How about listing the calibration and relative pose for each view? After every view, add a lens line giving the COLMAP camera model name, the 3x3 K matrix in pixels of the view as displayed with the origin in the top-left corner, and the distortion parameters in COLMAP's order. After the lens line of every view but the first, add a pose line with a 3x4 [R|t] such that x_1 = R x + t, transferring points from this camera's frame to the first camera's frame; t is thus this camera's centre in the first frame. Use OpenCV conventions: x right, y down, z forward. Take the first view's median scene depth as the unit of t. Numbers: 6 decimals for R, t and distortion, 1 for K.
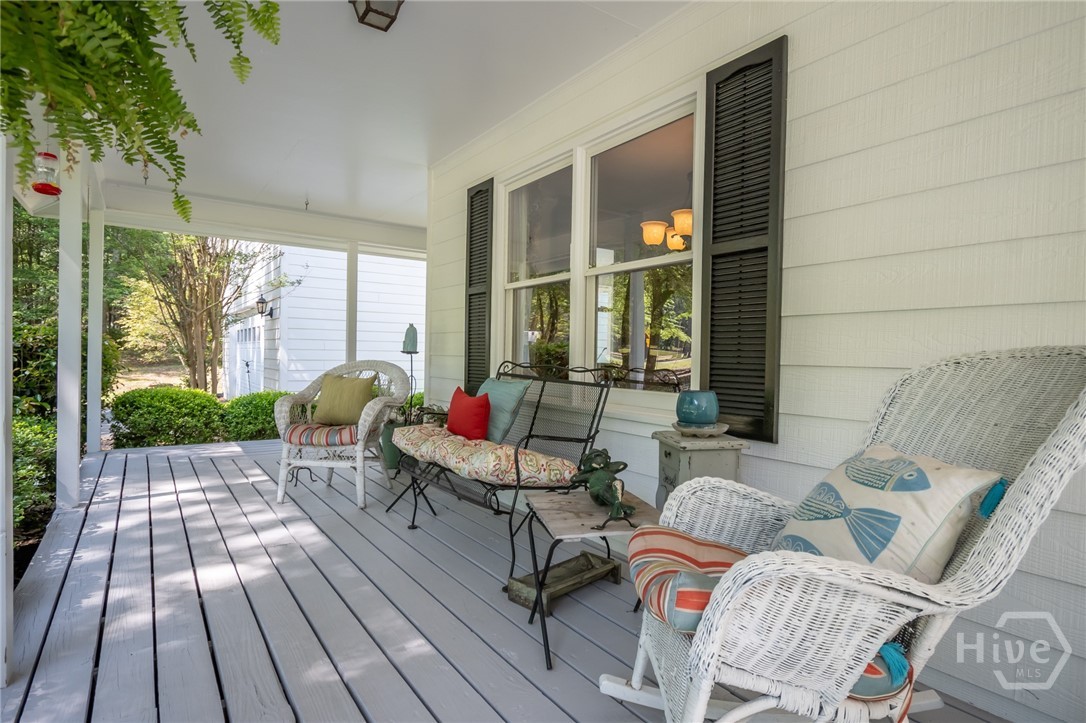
lens RADIAL K [[567.5, 0, 543.0], [0, 567.5, 361.5], [0, 0, 1]] dist [0.001402, -0.000171]
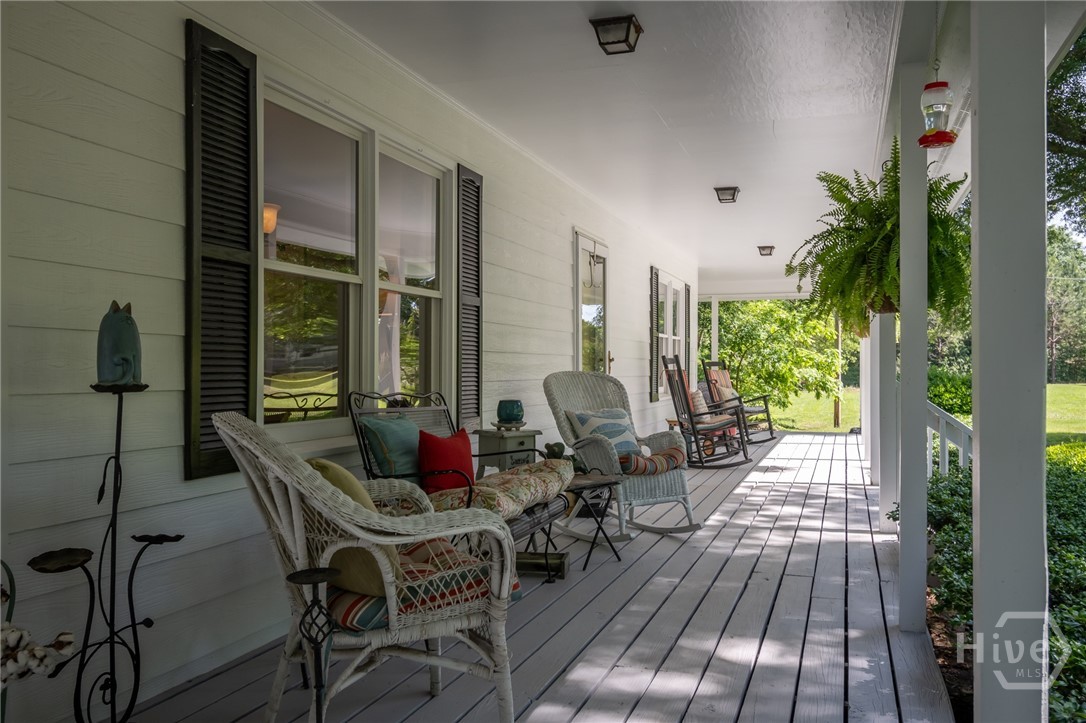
lens RADIAL K [[901.3, 0, 543.0], [0, 901.3, 361.5], [0, 0, 1]] dist [0.000579, -0.001349]
pose [[-0.587508, -0.018150, 0.809014, -1.438519], [-0.002614, 0.999786, 0.020532, -0.077151], [-0.809214, 0.009948, -0.587430, 1.958853]]
